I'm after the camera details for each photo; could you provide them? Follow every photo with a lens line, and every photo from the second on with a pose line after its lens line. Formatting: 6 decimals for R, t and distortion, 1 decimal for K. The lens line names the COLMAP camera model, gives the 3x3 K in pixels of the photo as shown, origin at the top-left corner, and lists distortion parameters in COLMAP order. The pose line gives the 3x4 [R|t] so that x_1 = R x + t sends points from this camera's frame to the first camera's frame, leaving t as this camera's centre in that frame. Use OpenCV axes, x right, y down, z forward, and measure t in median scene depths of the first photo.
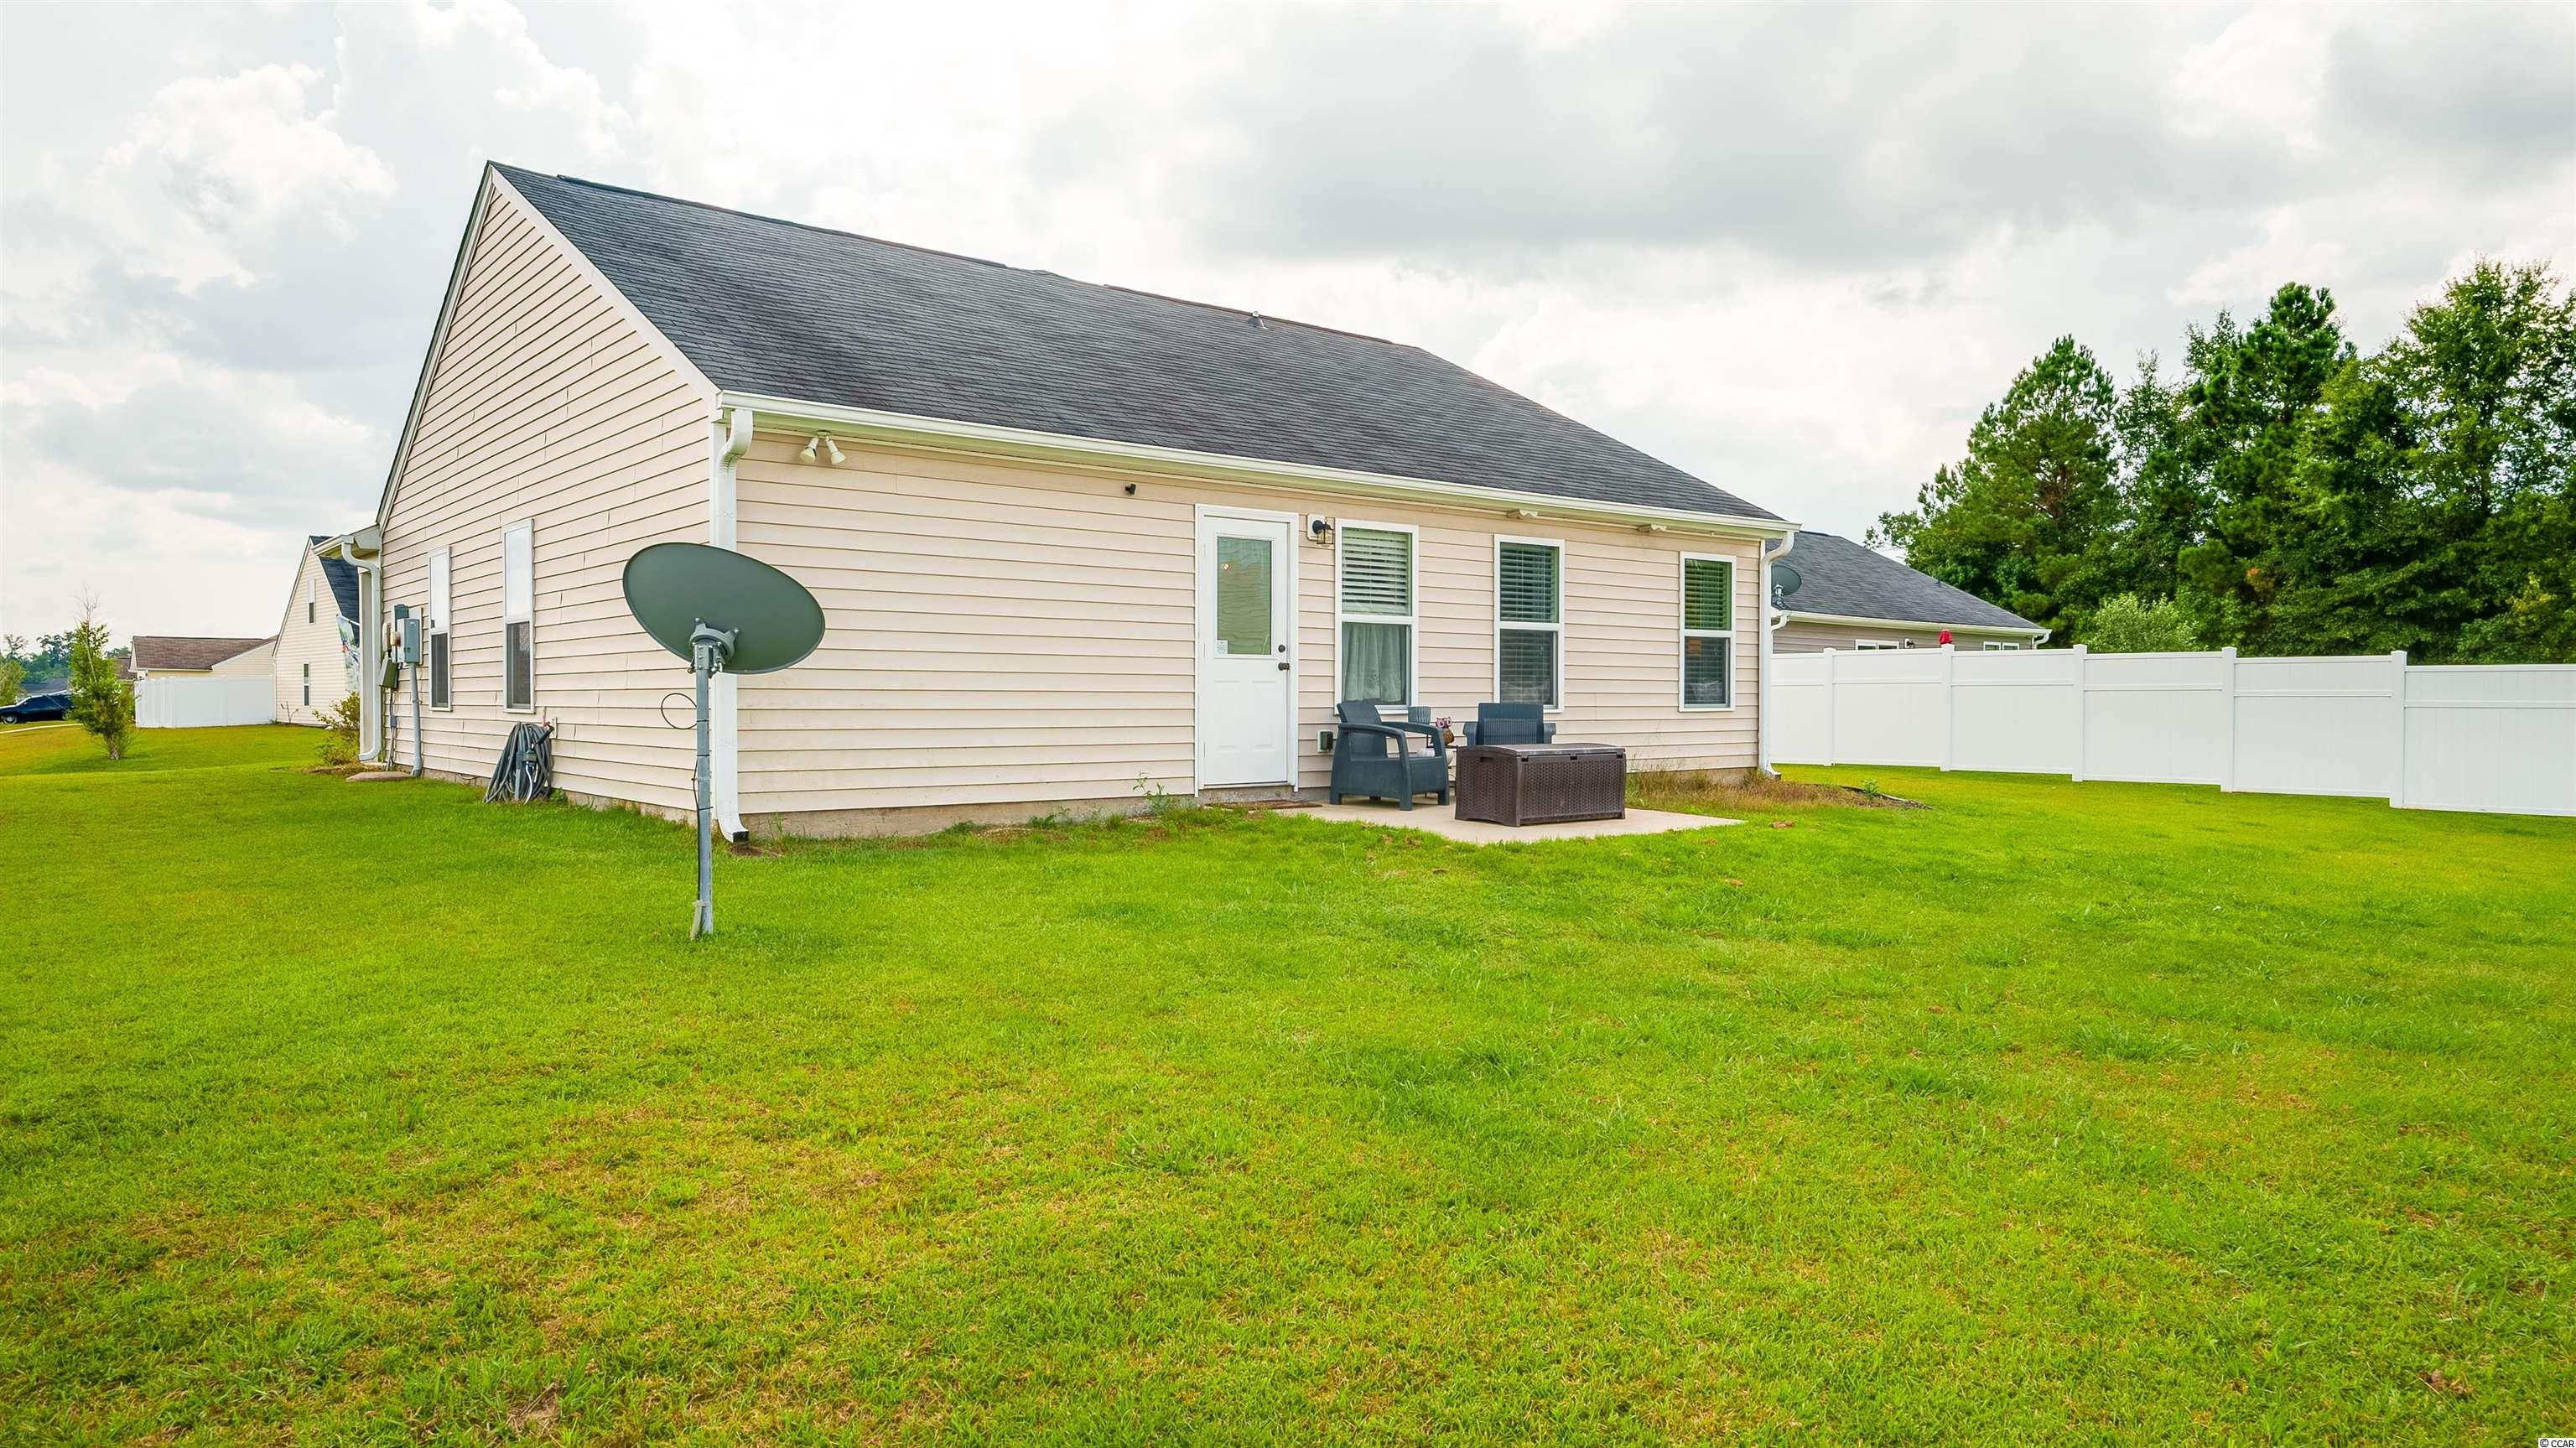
lens RADIAL K [[1570.9, 0, 1301.6], [0, 1570.9, 712.7], [0, 0, 1]] dist [-0.000847, 0.000118]
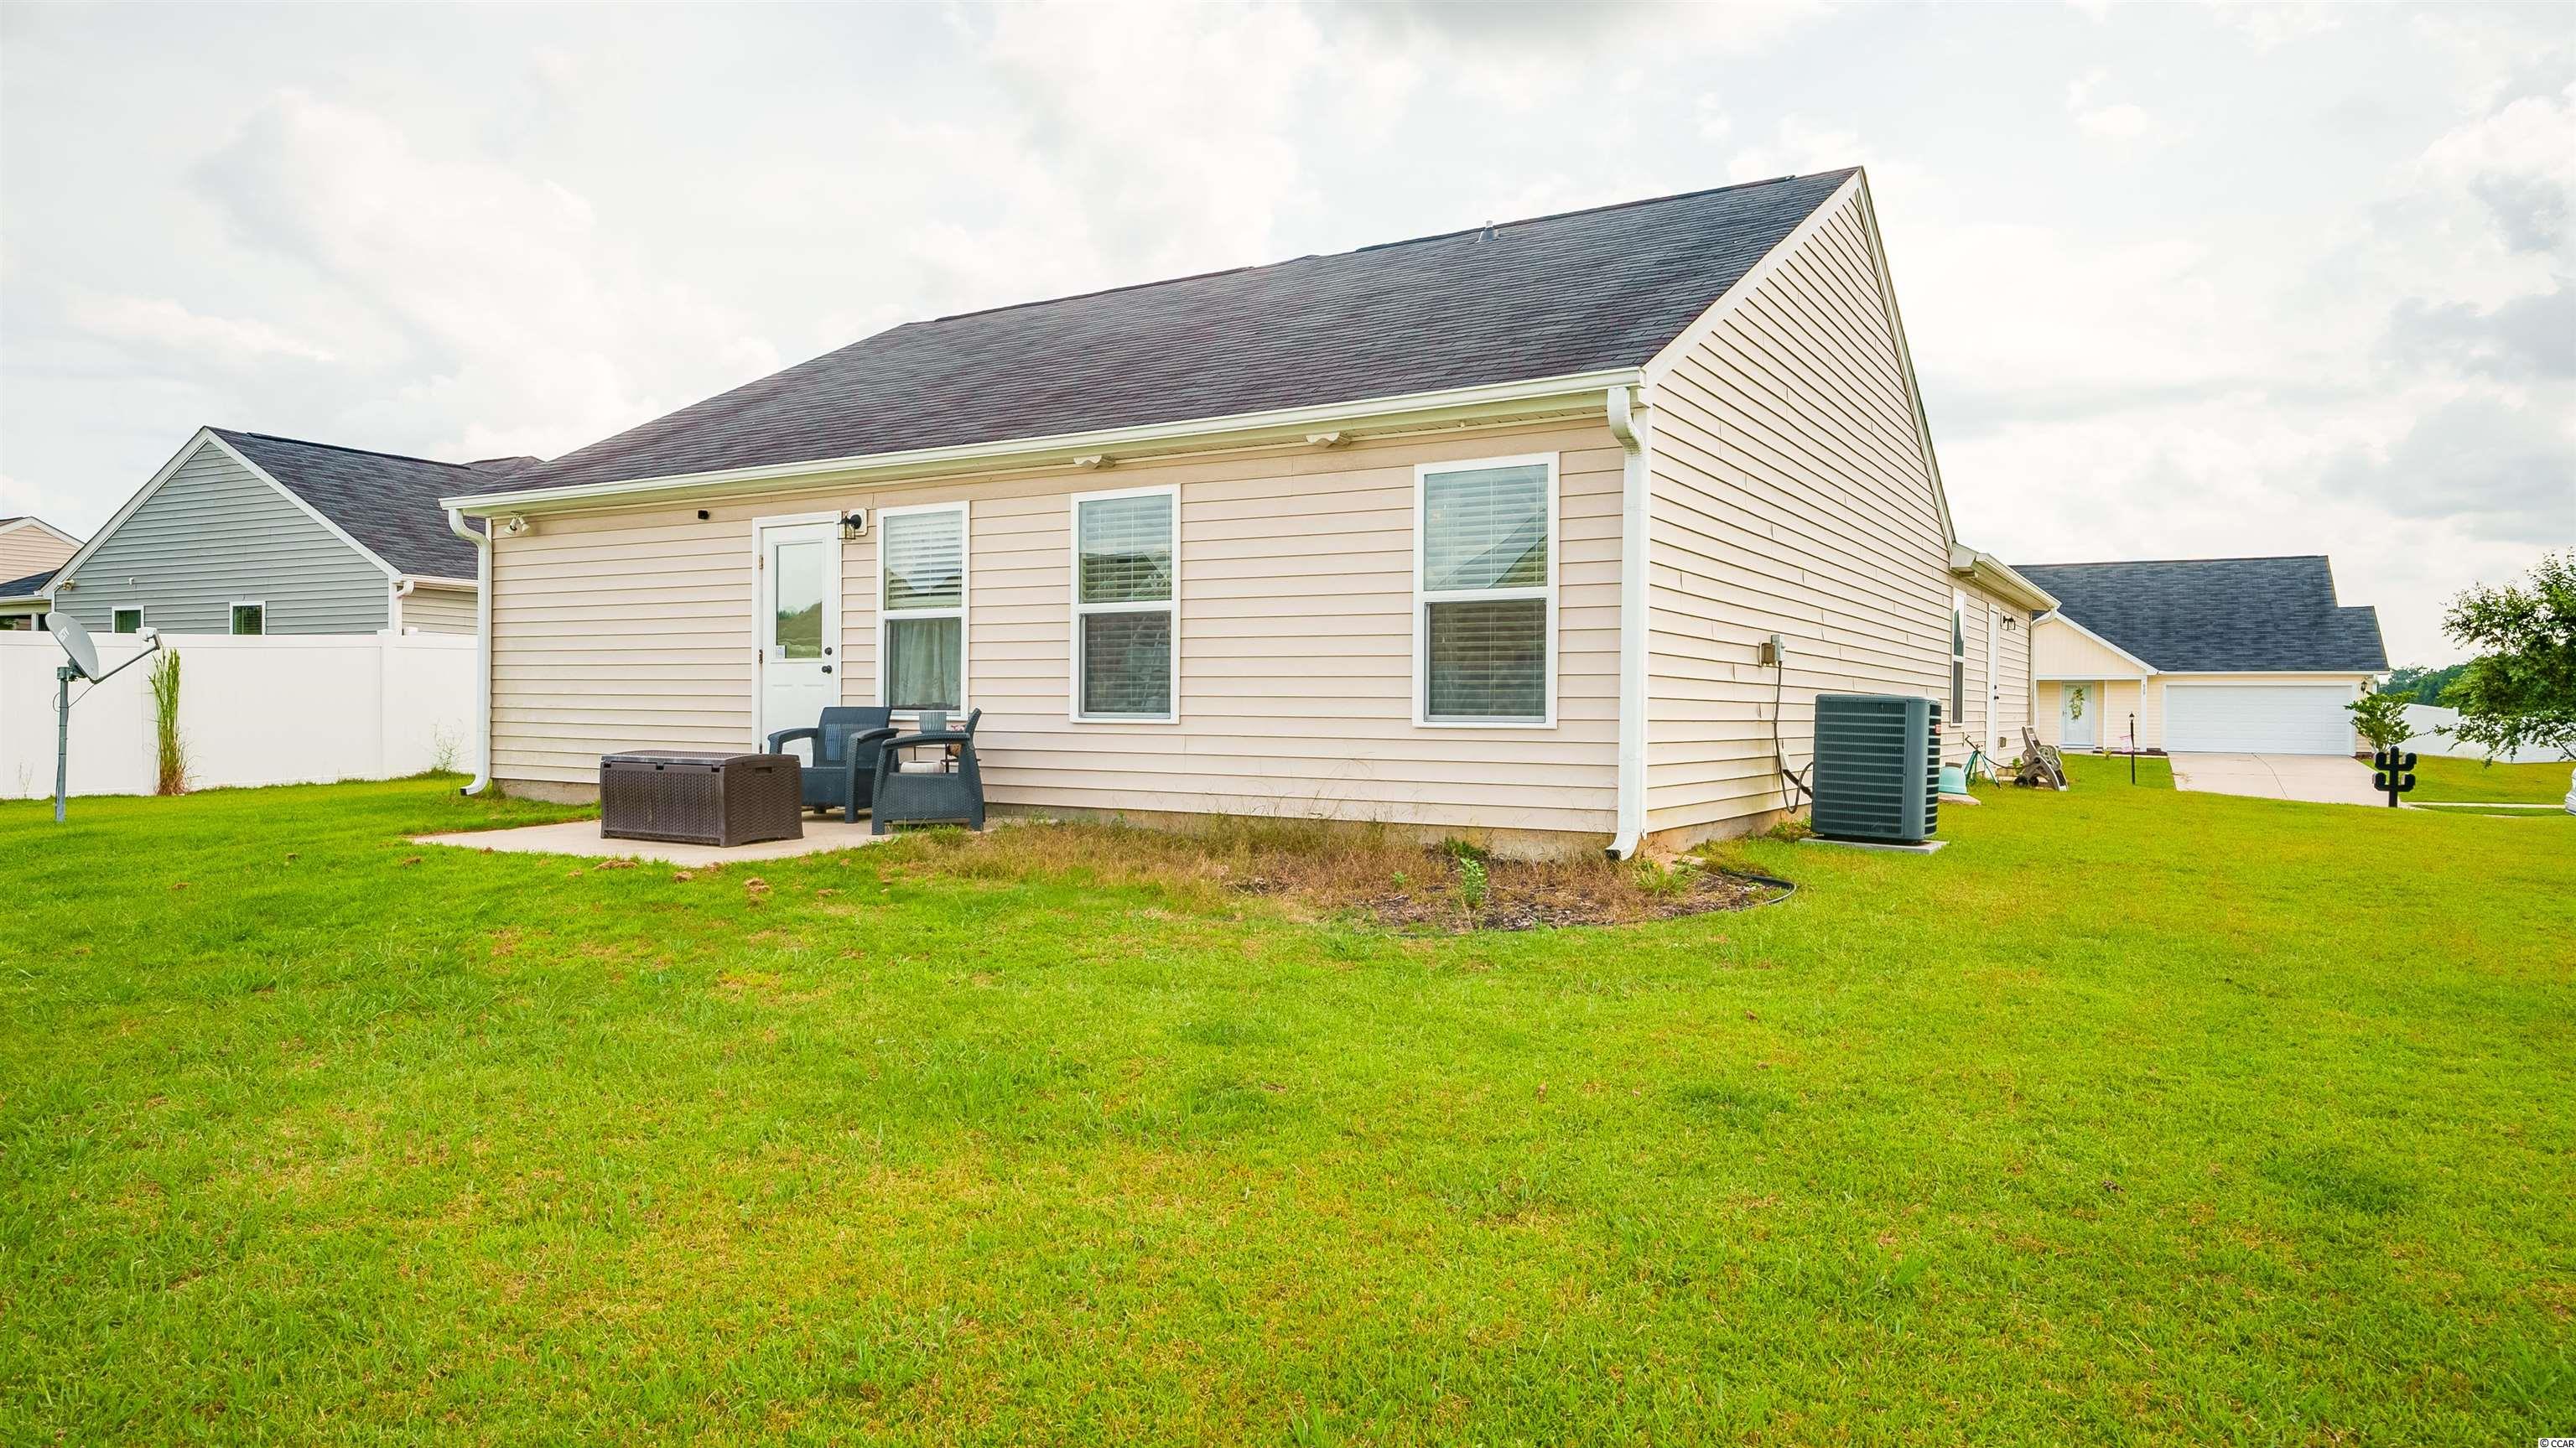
lens RADIAL K [[1570.9, 0, 1296.3], [0, 1570.9, 705.5], [0, 0, 1]] dist [-0.000847, 0.000118]
pose [[0.331547, -0.001502, -0.943438, 0.996042], [-0.017524, 0.999816, -0.007750, -0.004339], [0.943276, 0.019102, 0.331460, 0.940550]]
